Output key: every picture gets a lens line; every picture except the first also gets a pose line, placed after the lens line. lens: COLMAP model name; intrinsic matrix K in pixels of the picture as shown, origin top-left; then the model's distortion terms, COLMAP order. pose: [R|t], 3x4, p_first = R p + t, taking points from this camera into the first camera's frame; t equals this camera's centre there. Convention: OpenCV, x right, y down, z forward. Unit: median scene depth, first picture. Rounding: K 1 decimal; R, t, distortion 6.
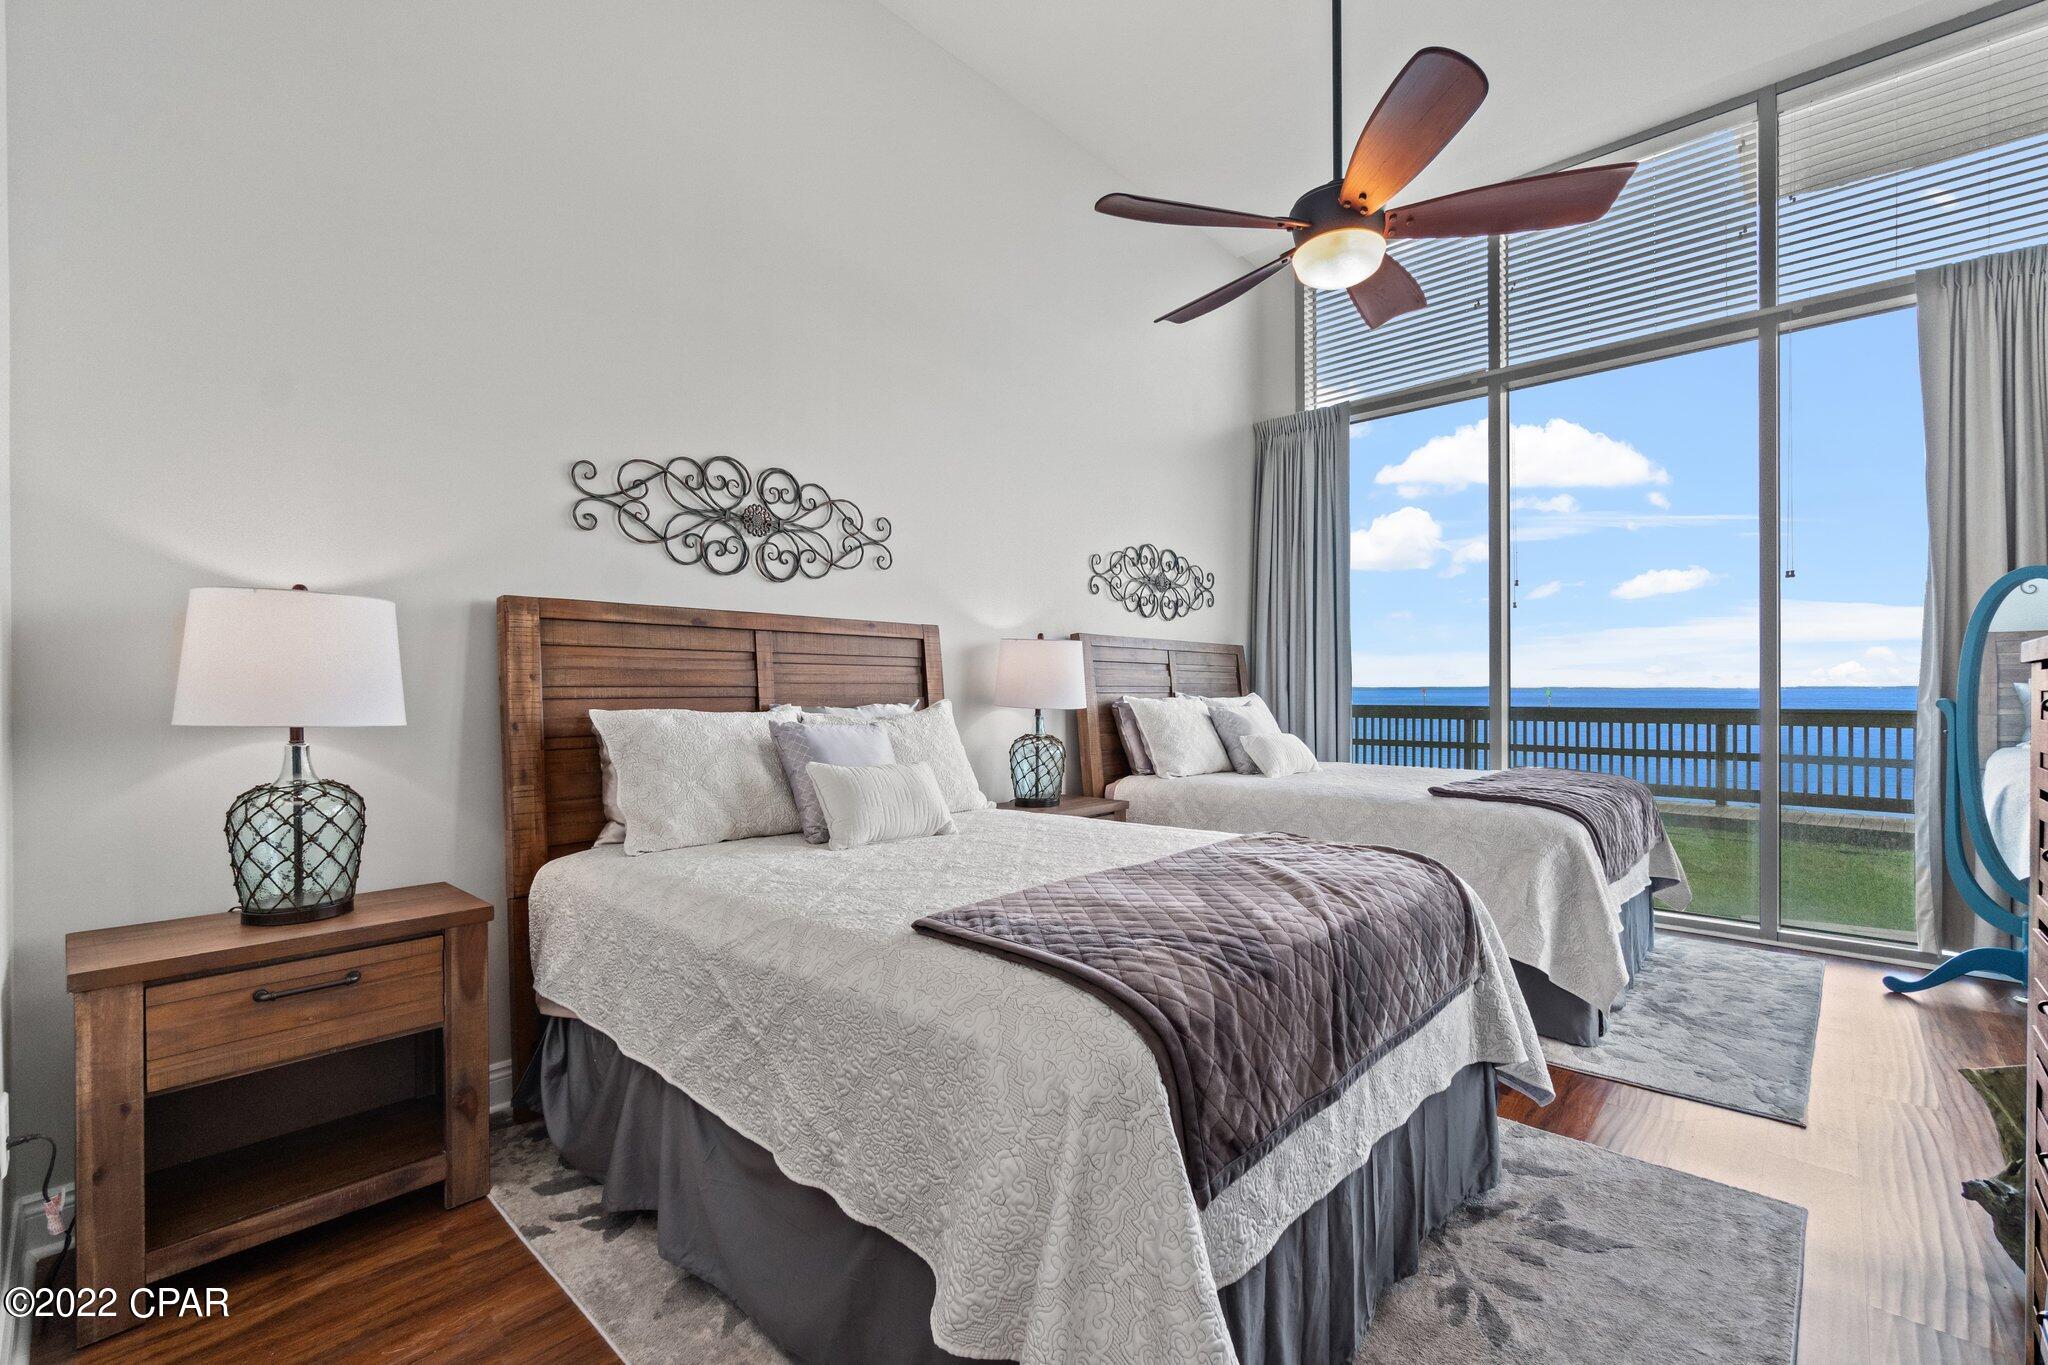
lens RADIAL K [[874.7, 0, 1024.0], [0, 874.7, 682.5], [0, 0, 1]] dist [-0.000484, 0.000175]
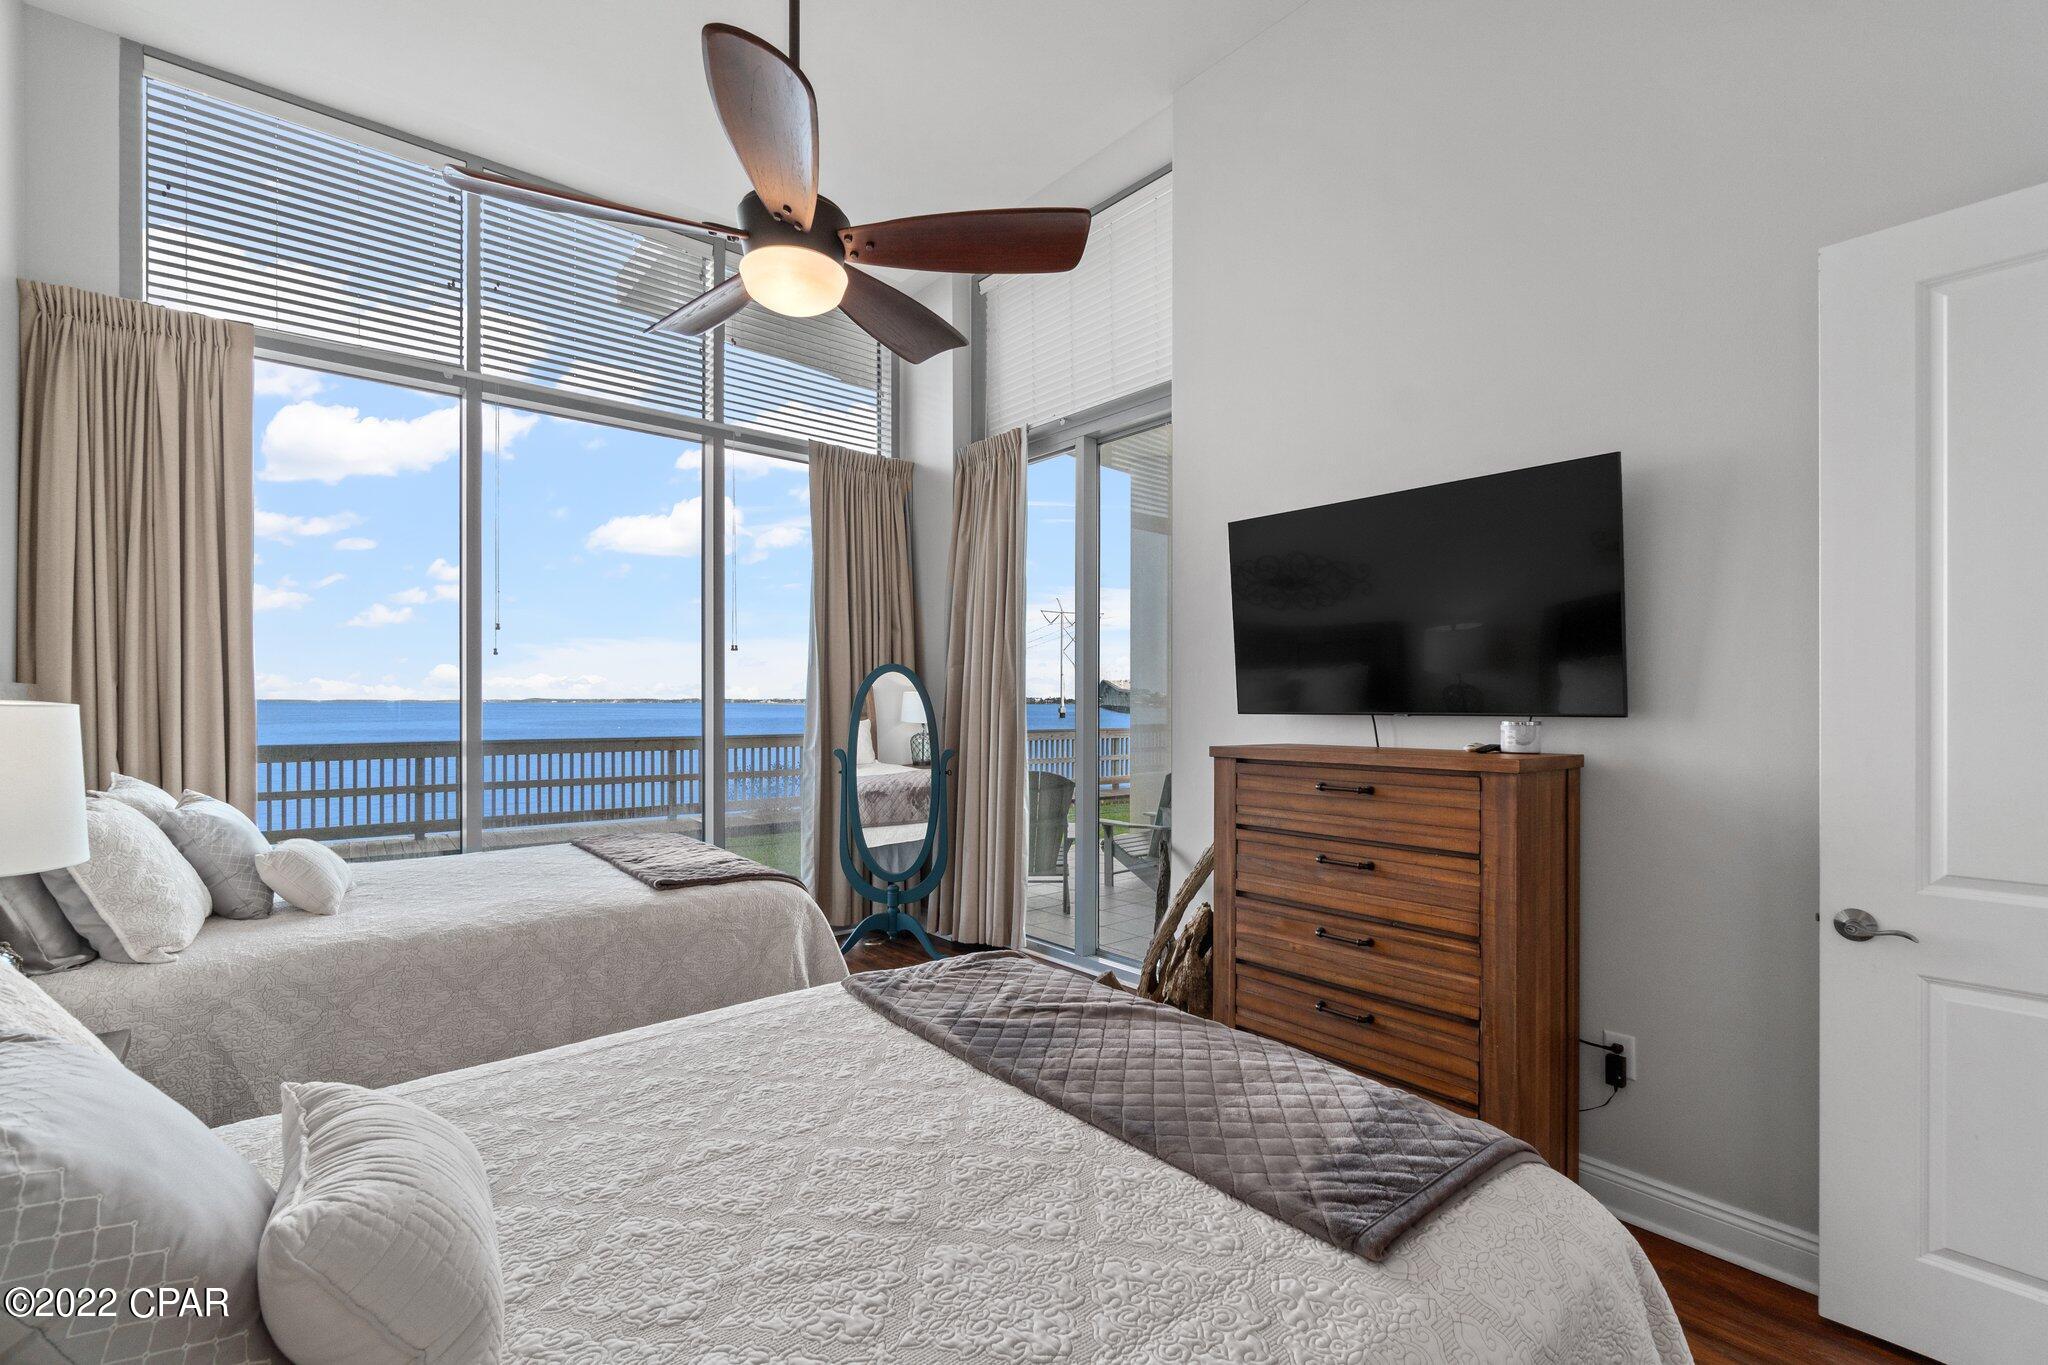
lens RADIAL K [[910.2, 0, 1019.0], [0, 910.2, 686.1], [0, 0, 1]] dist [0.002272, 0.000230]
pose [[0.111233, 0.034247, 0.993204, -0.187160], [0.001978, 0.999396, -0.034683, 0.002224], [-0.993792, 0.005822, 0.111098, 0.189219]]
